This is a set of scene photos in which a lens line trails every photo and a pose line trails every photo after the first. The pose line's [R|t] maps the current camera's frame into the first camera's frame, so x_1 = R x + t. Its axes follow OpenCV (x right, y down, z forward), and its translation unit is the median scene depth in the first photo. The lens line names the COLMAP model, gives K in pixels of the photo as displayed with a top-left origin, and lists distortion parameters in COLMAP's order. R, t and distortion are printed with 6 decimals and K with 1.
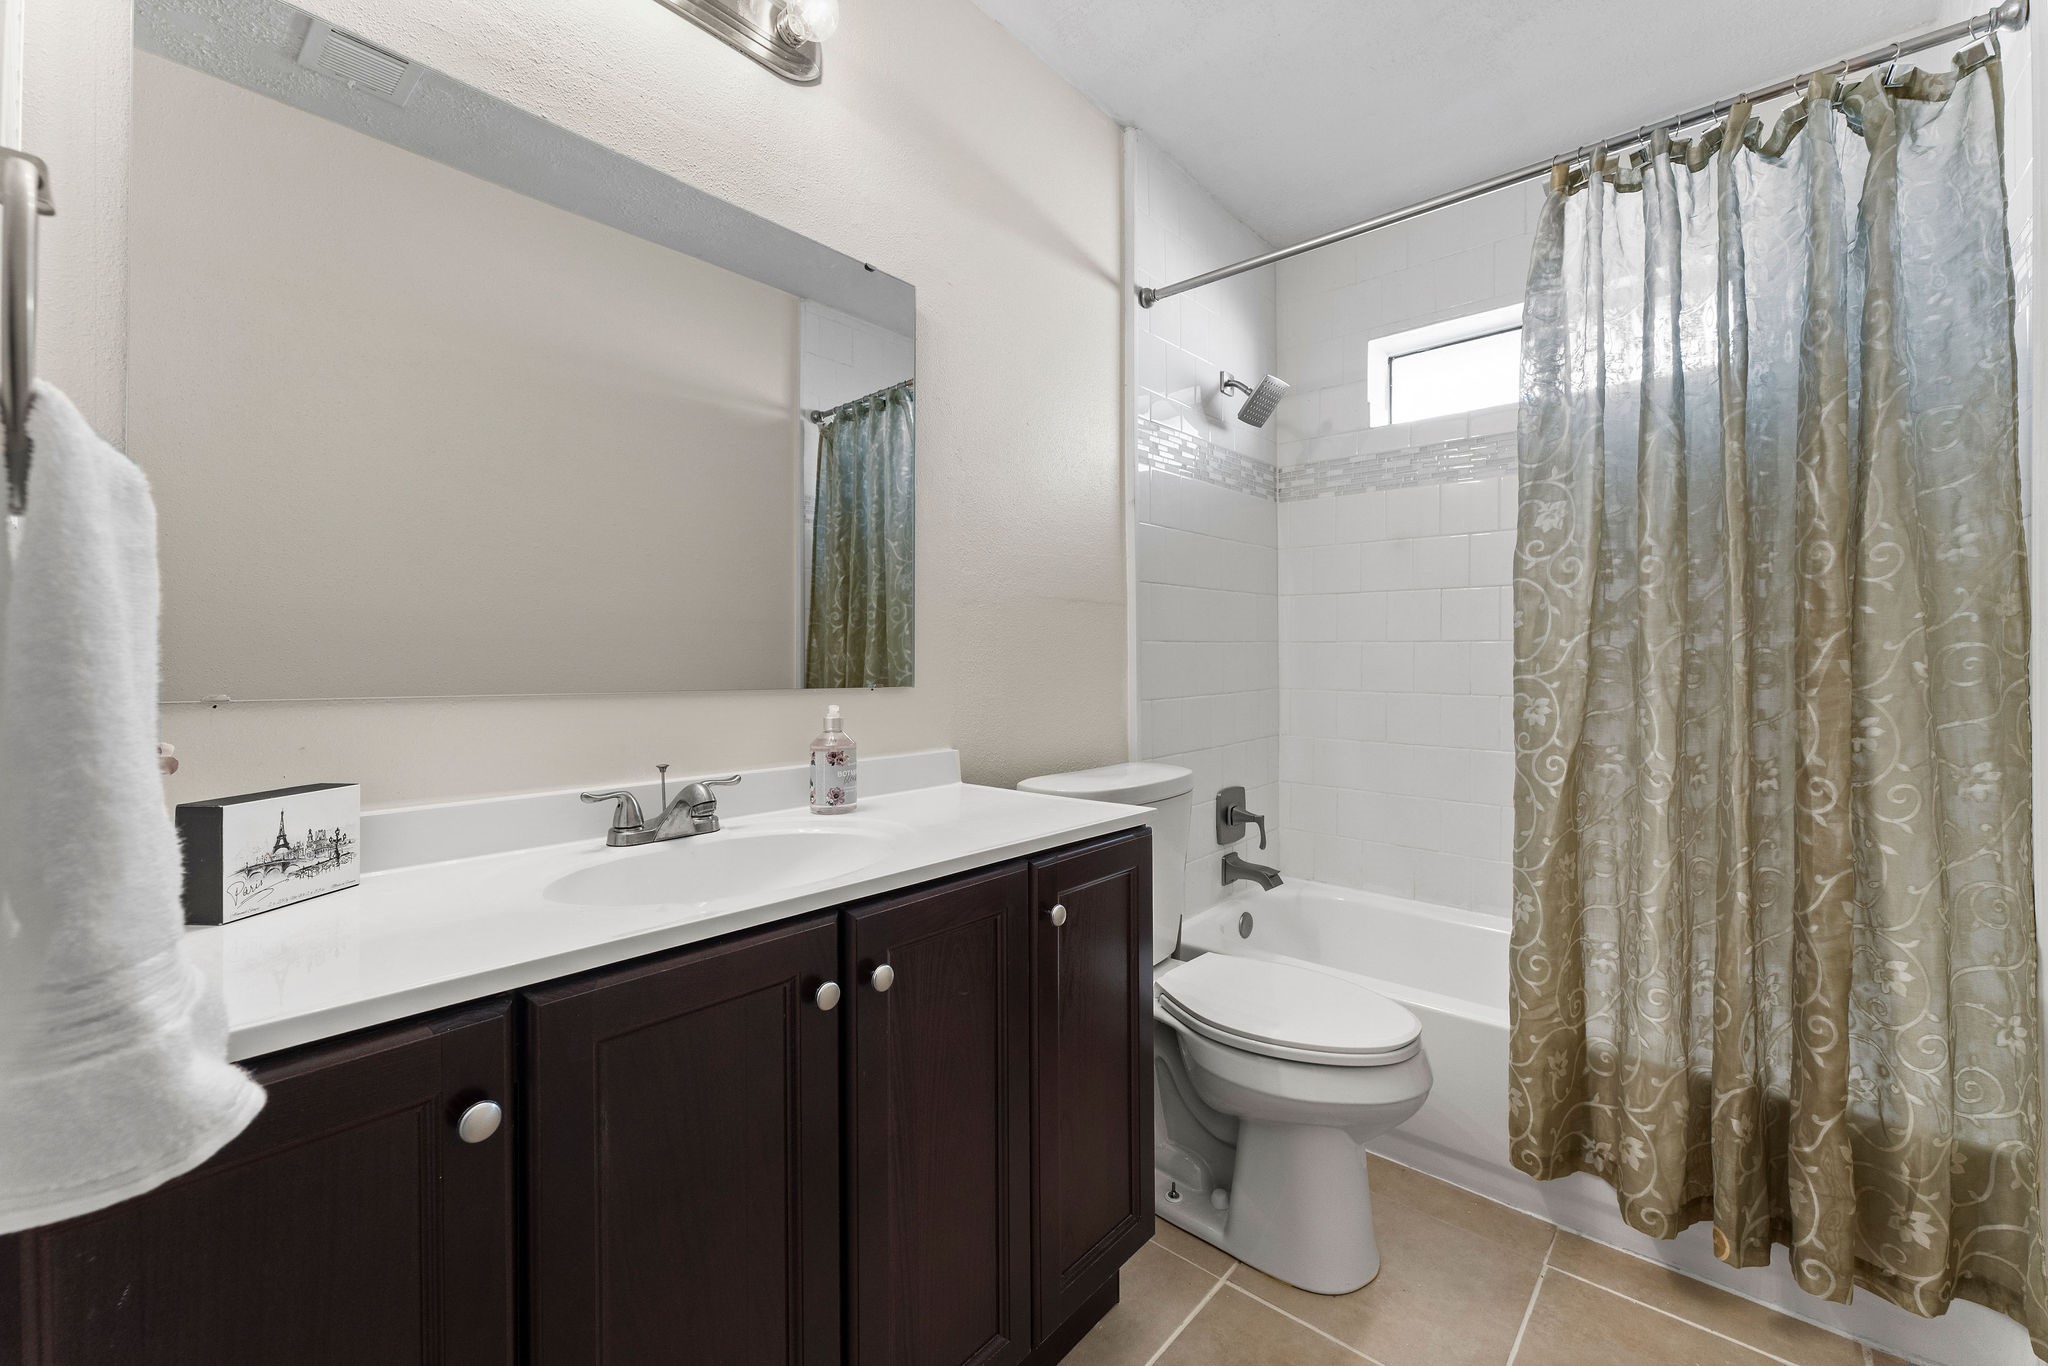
lens RADIAL K [[824.0, 0, 1028.2], [0, 824.0, 665.9], [0, 0, 1]] dist [0.001843, 0.000897]
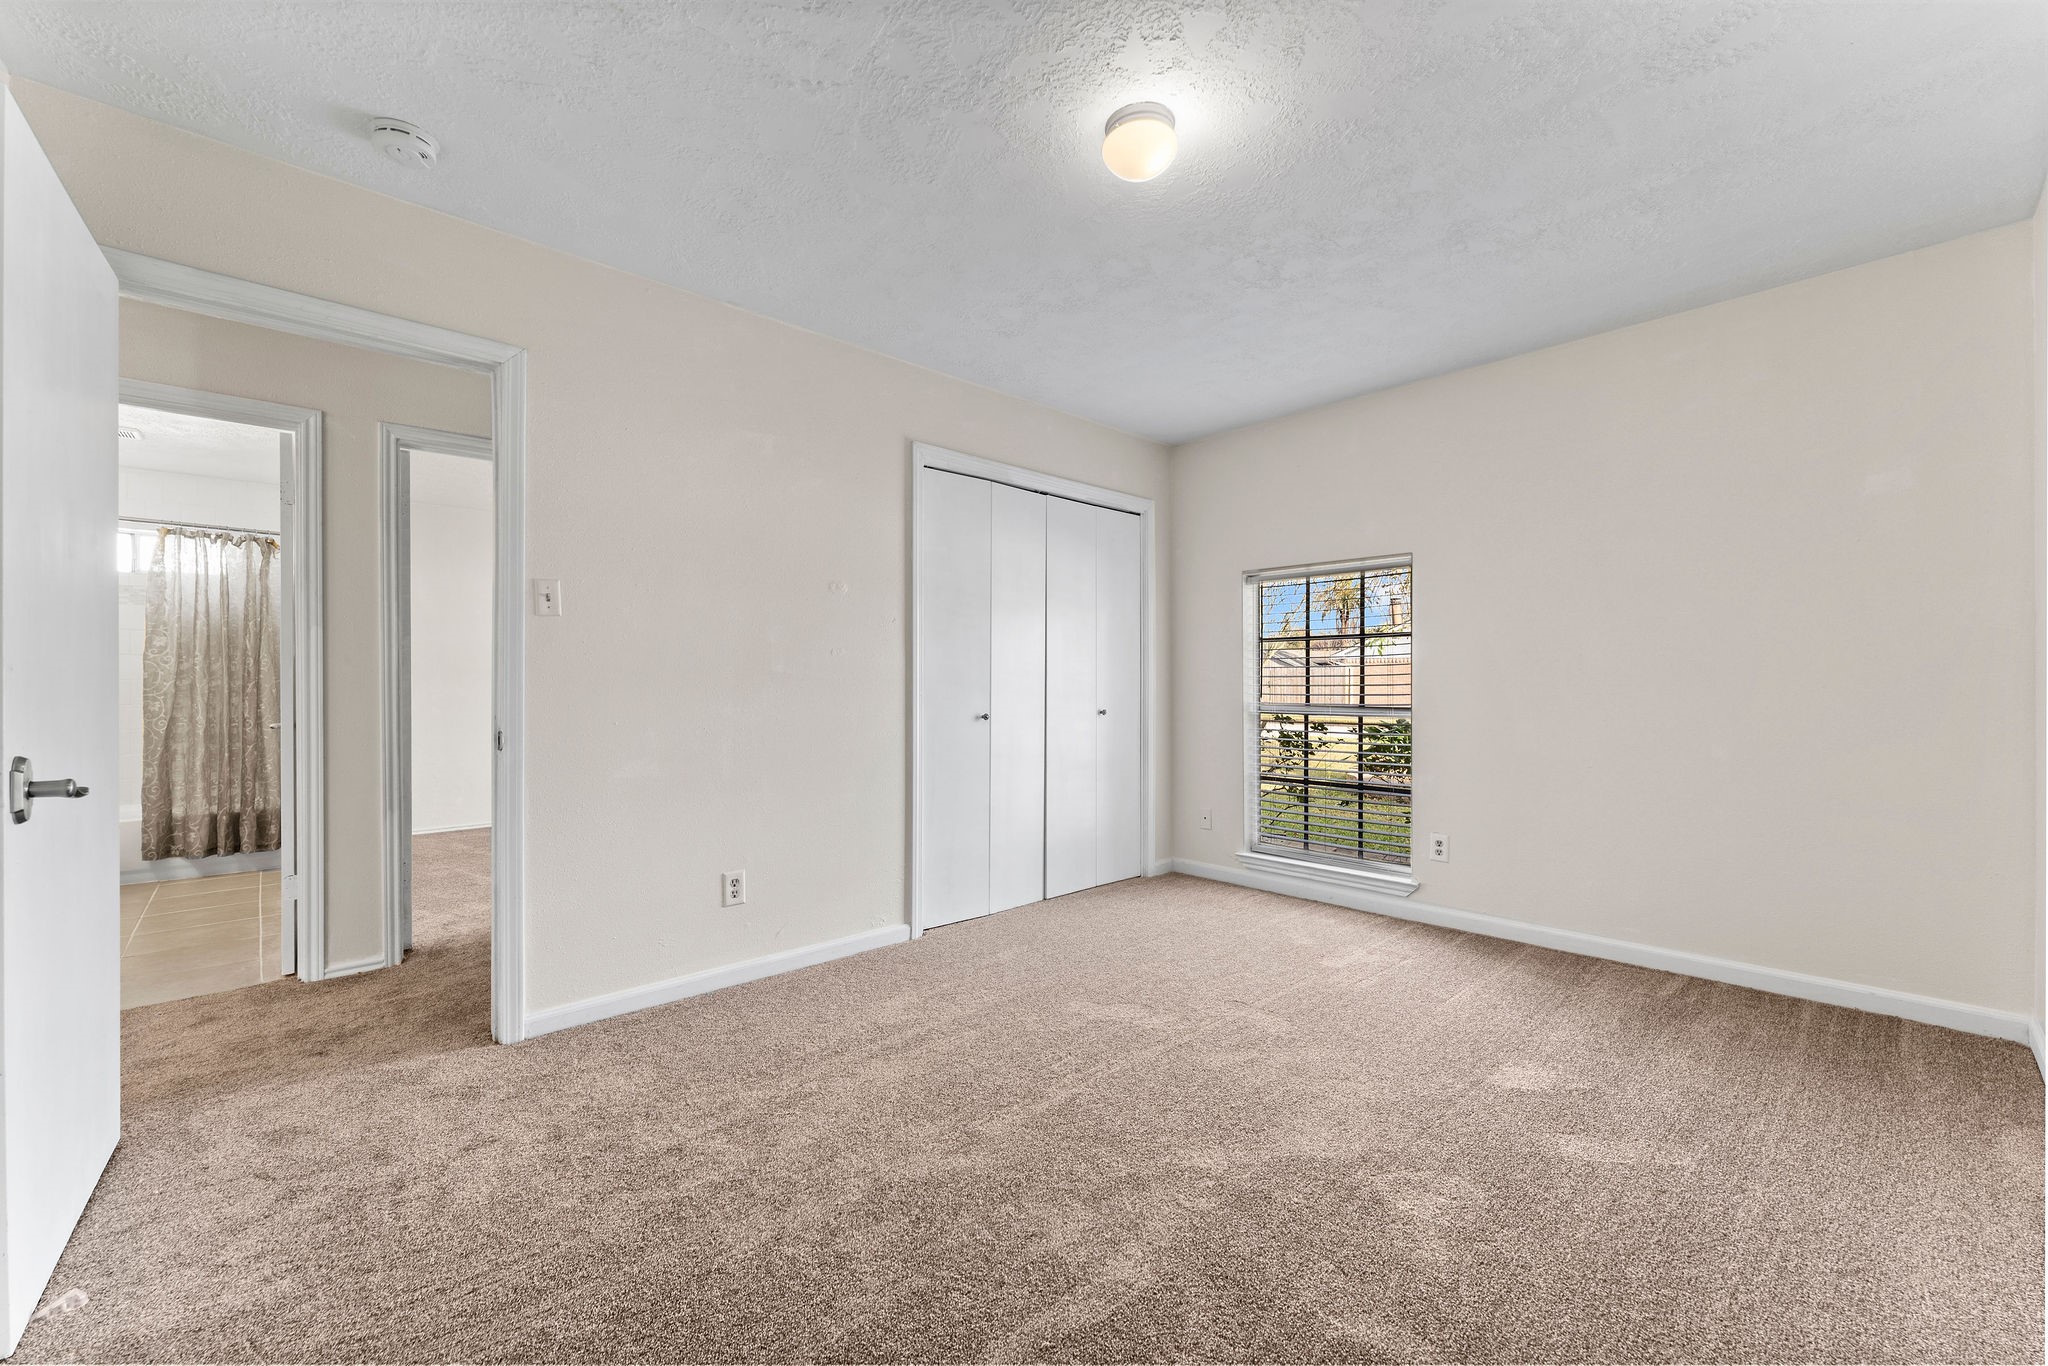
lens RADIAL K [[824.0, 0, 1028.5], [0, 824.0, 682.3], [0, 0, 1]] dist [0.001843, 0.000897]
pose [[0.111759, 0.003561, 0.993729, -2.168895], [-0.000119, 0.999994, -0.003570, -0.022806], [-0.993735, 0.000281, 0.111758, -2.684482]]
